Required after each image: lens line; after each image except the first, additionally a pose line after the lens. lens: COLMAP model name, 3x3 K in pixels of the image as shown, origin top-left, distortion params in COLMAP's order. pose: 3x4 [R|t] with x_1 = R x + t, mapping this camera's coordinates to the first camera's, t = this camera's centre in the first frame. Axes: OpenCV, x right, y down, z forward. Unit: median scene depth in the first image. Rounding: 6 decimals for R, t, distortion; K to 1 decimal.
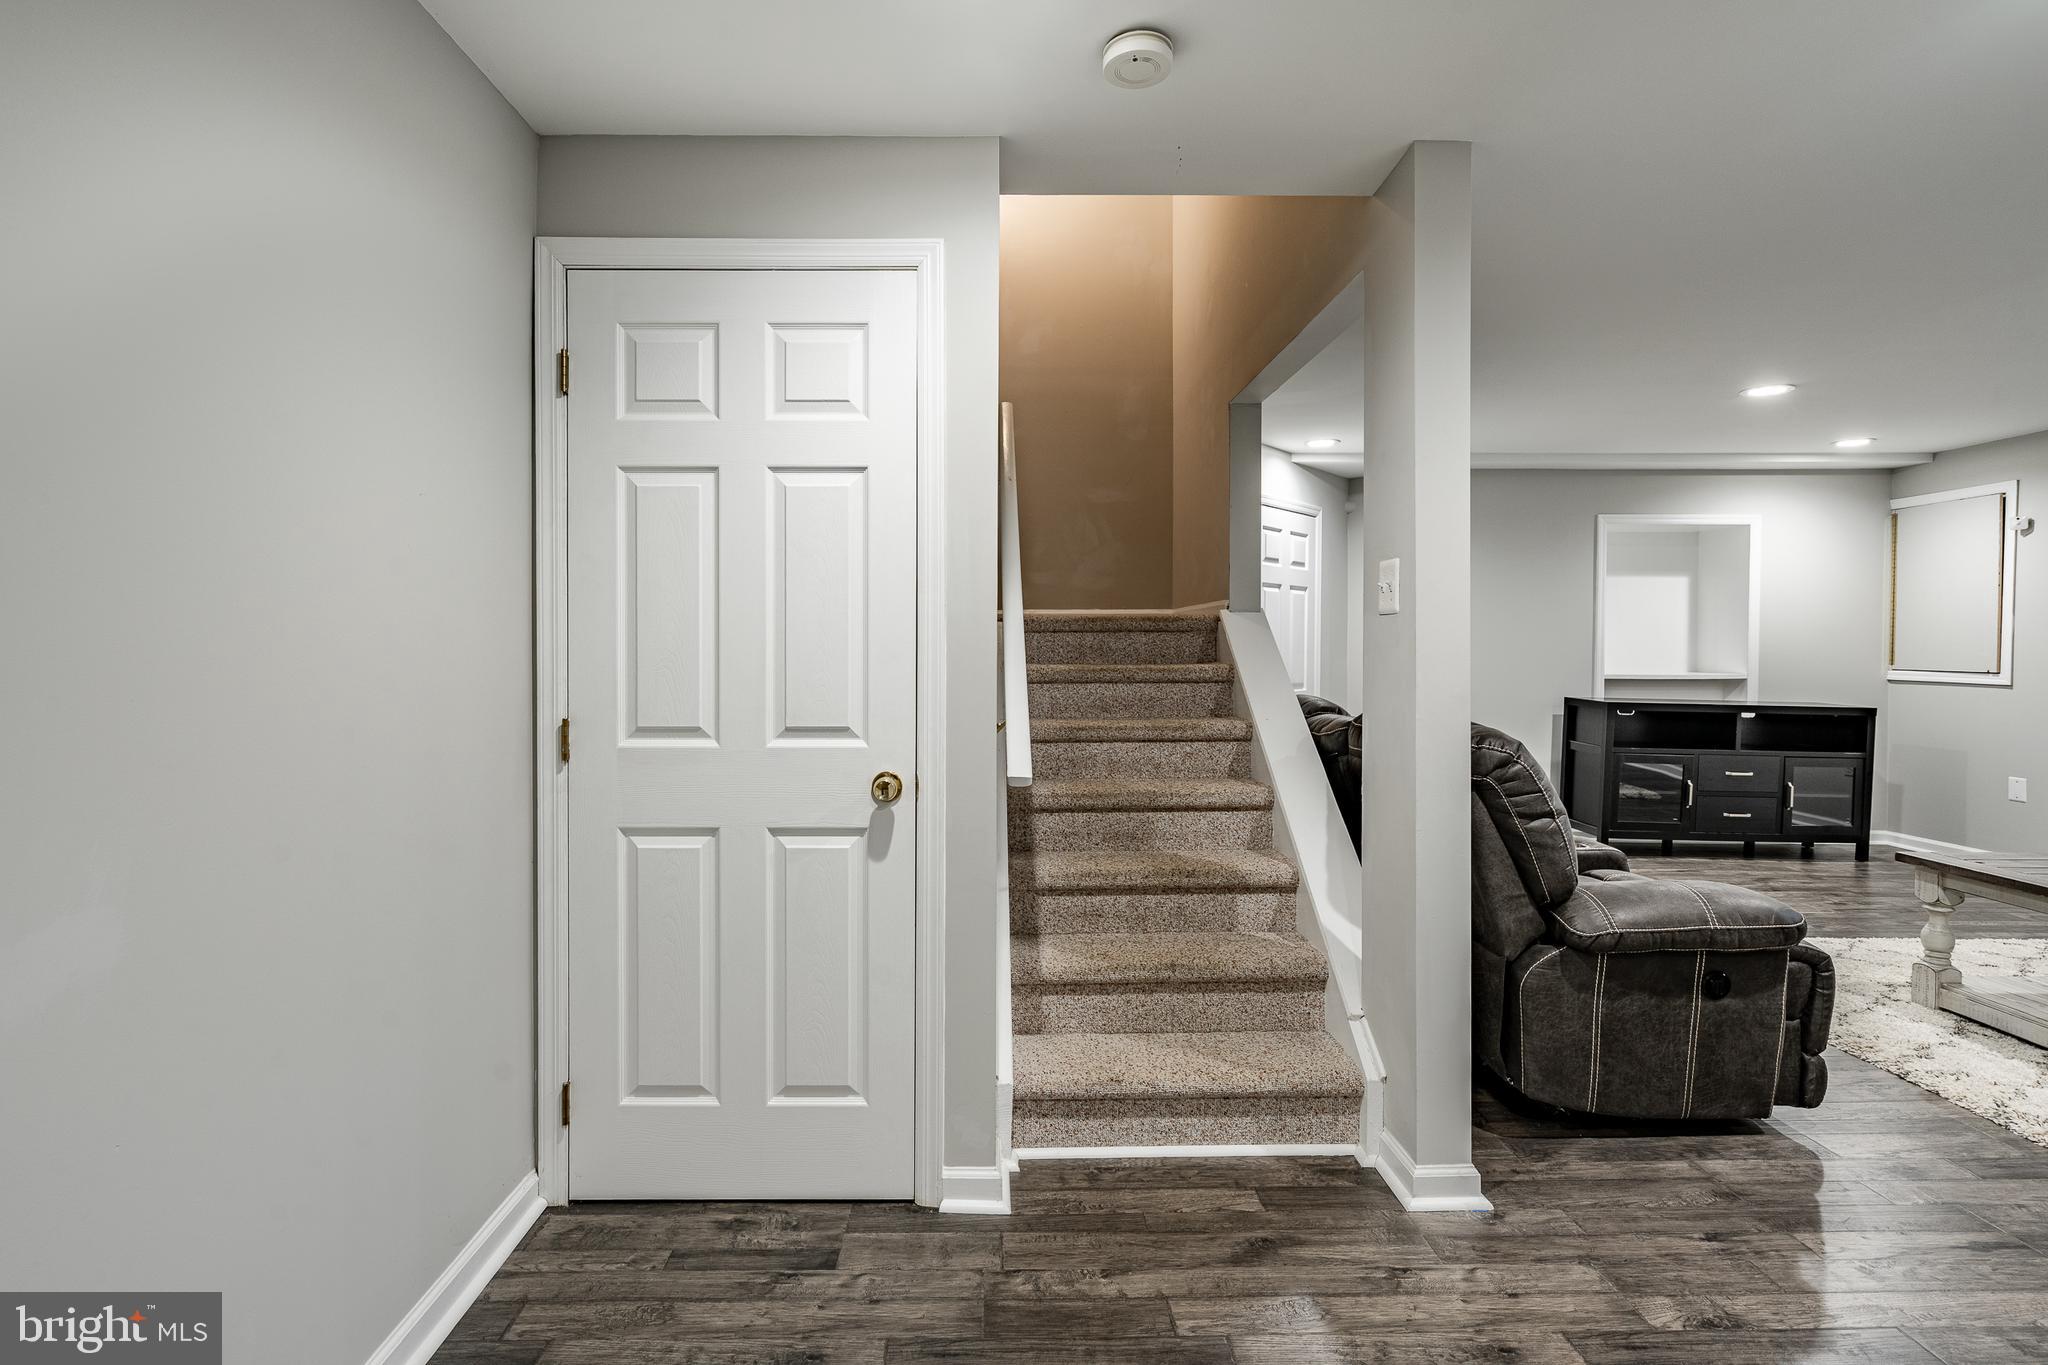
lens RADIAL K [[967.8, 0, 1014.3], [0, 967.8, 654.9], [0, 0, 1]] dist [0.001101, -0.000727]
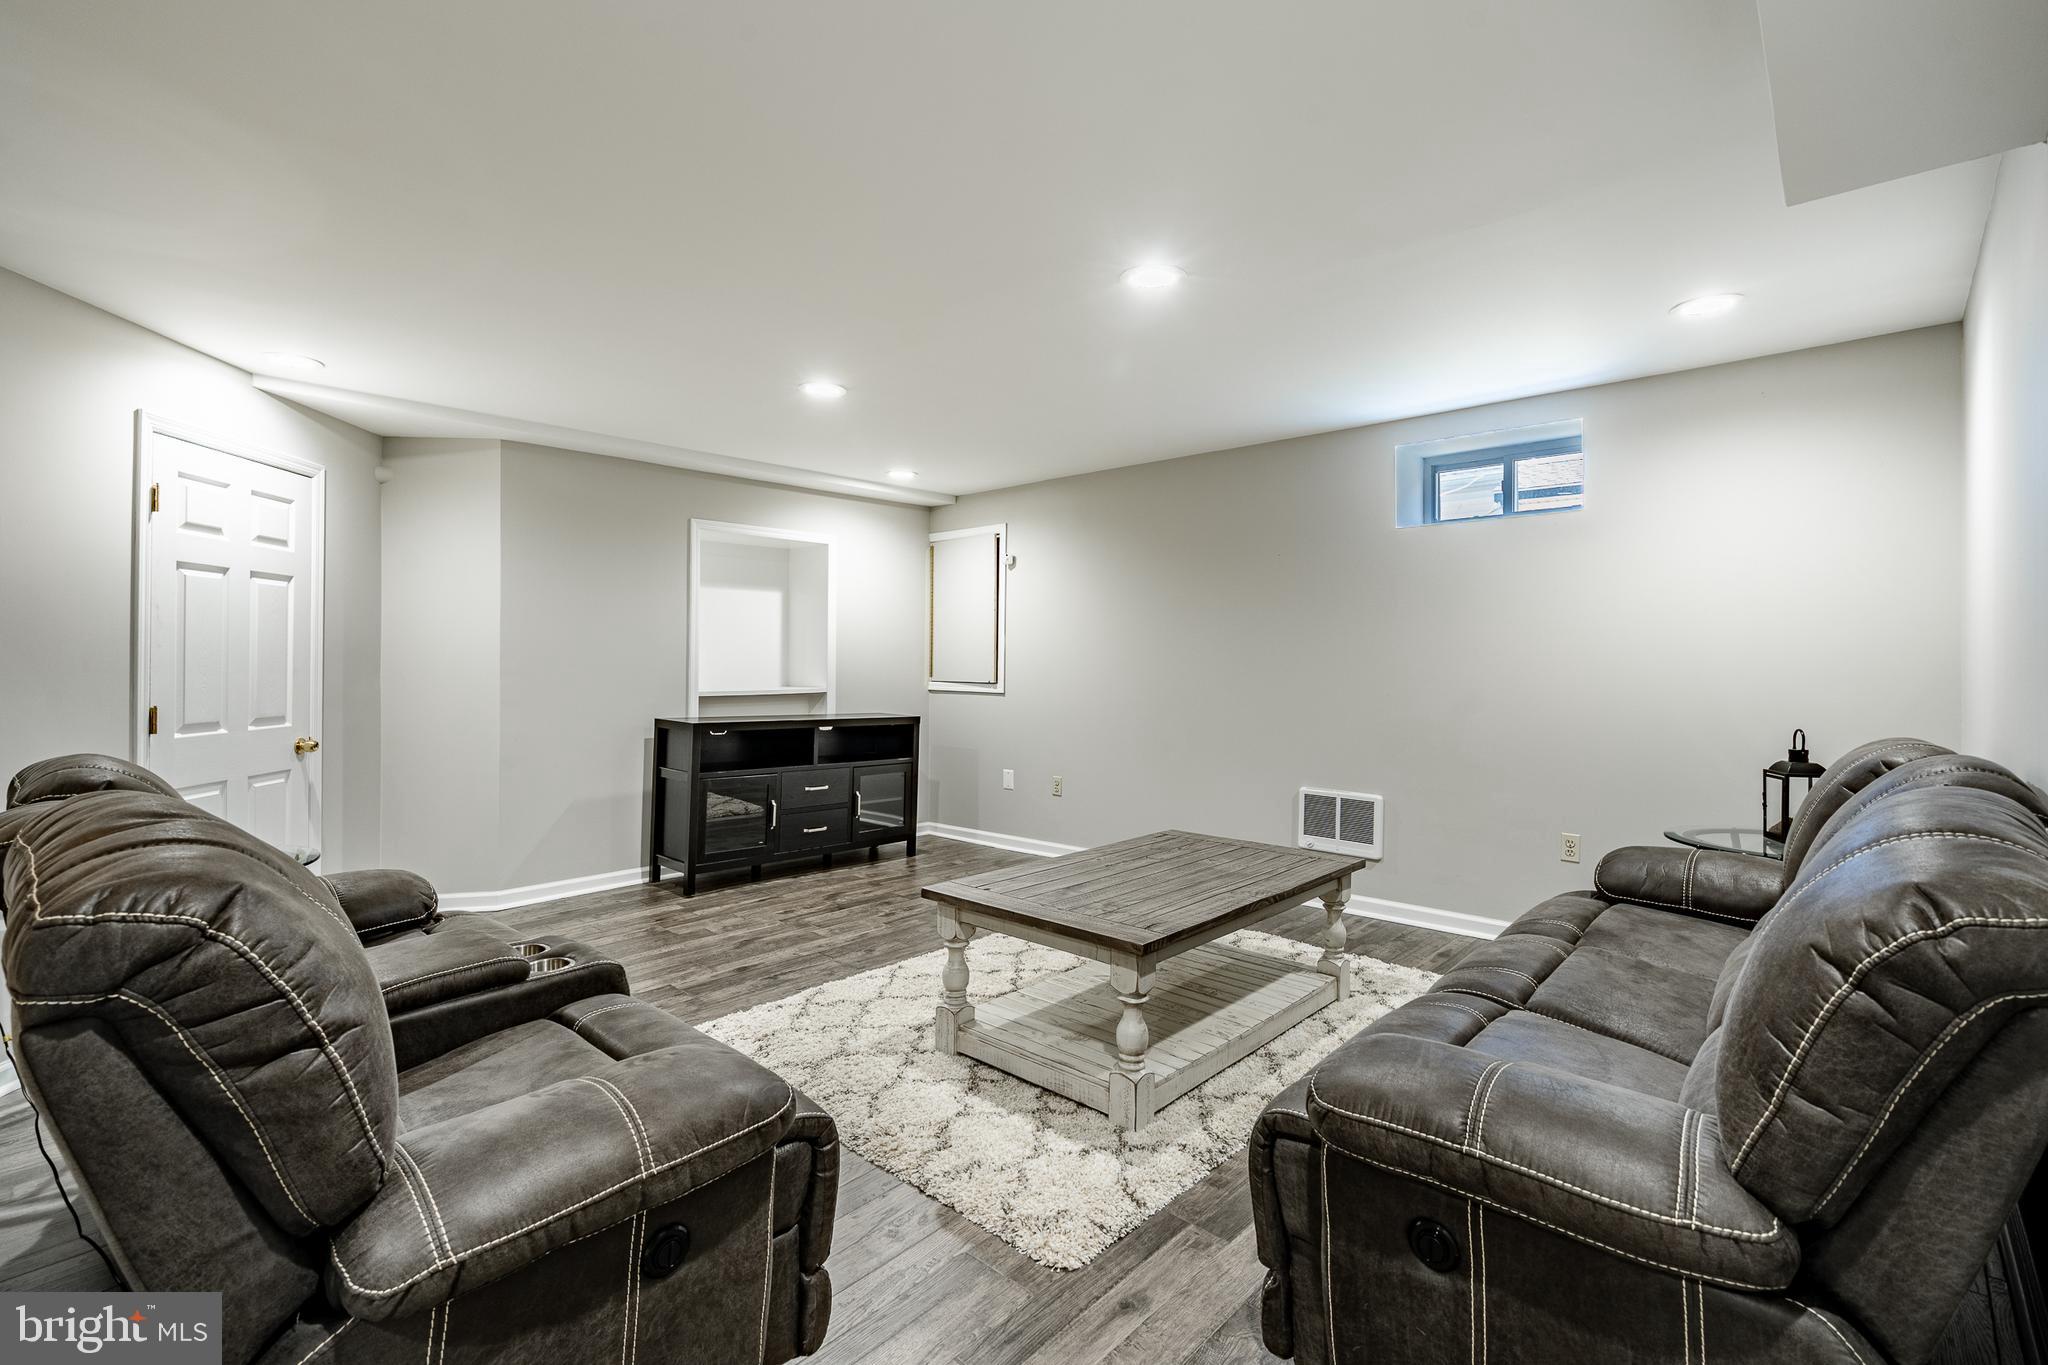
lens RADIAL K [[945.1, 0, 1017.2], [0, 945.1, 661.3], [0, 0, 1]] dist [0.000734, -0.000230]
pose [[0.684018, -0.001992, 0.729463, 0.232703], [0.008080, 0.999956, -0.004845, -0.003209], [-0.729421, 0.009208, 0.684003, 0.233157]]
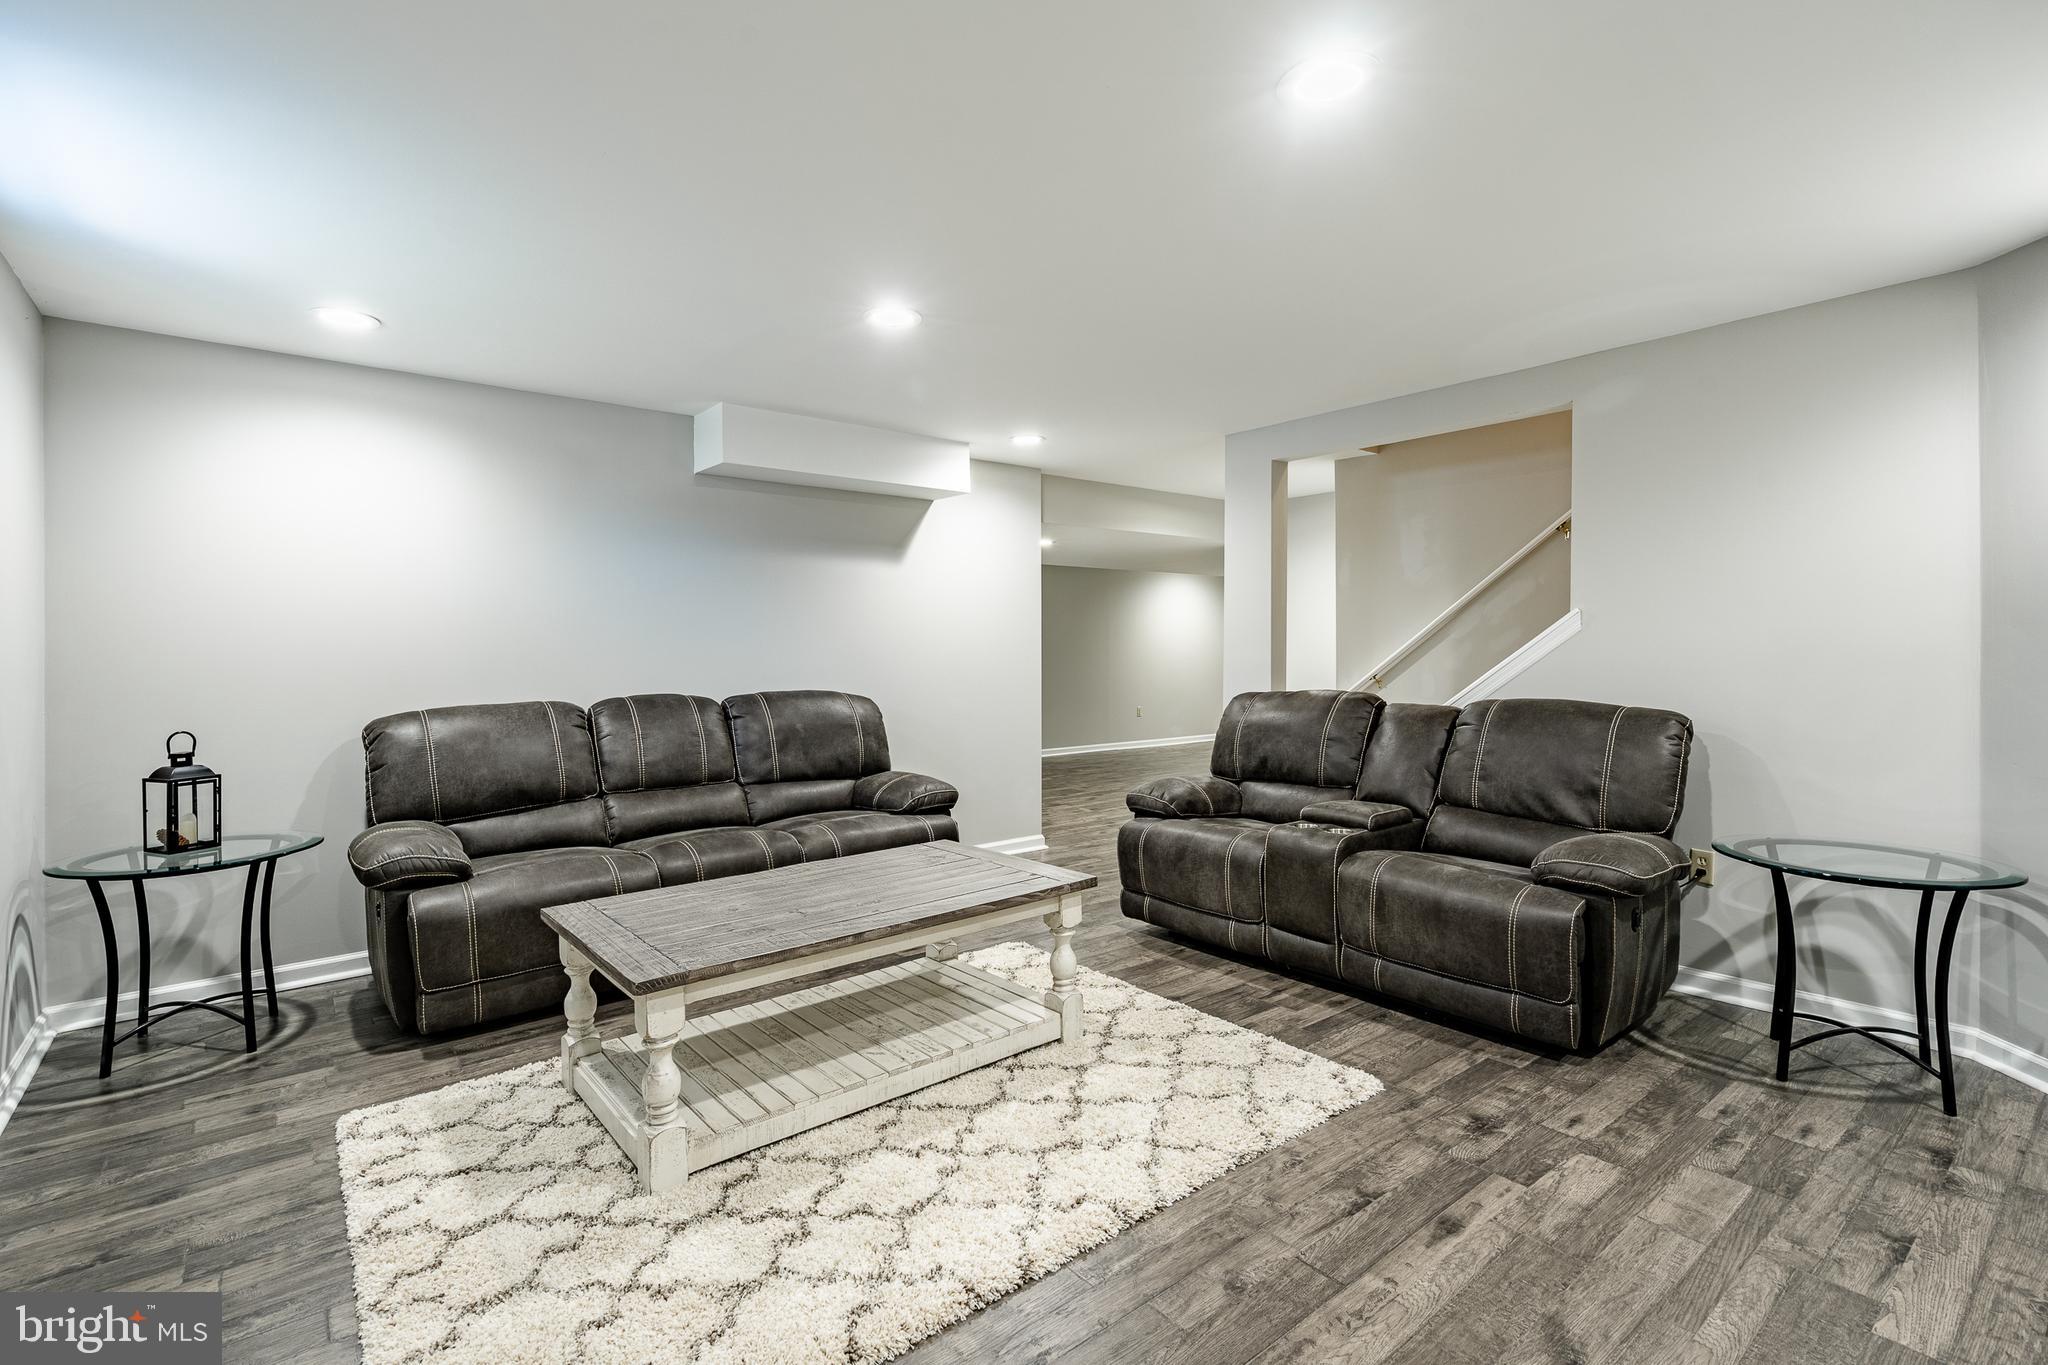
lens RADIAL K [[945.1, 0, 1017.2], [0, 945.1, 661.3], [0, 0, 1]] dist [0.000734, -0.000230]
pose [[-0.780489, 0.006184, -0.625139, 1.166328], [-0.005599, 0.999842, 0.016882, -0.013038], [0.625144, 0.016676, -0.780331, 1.258955]]
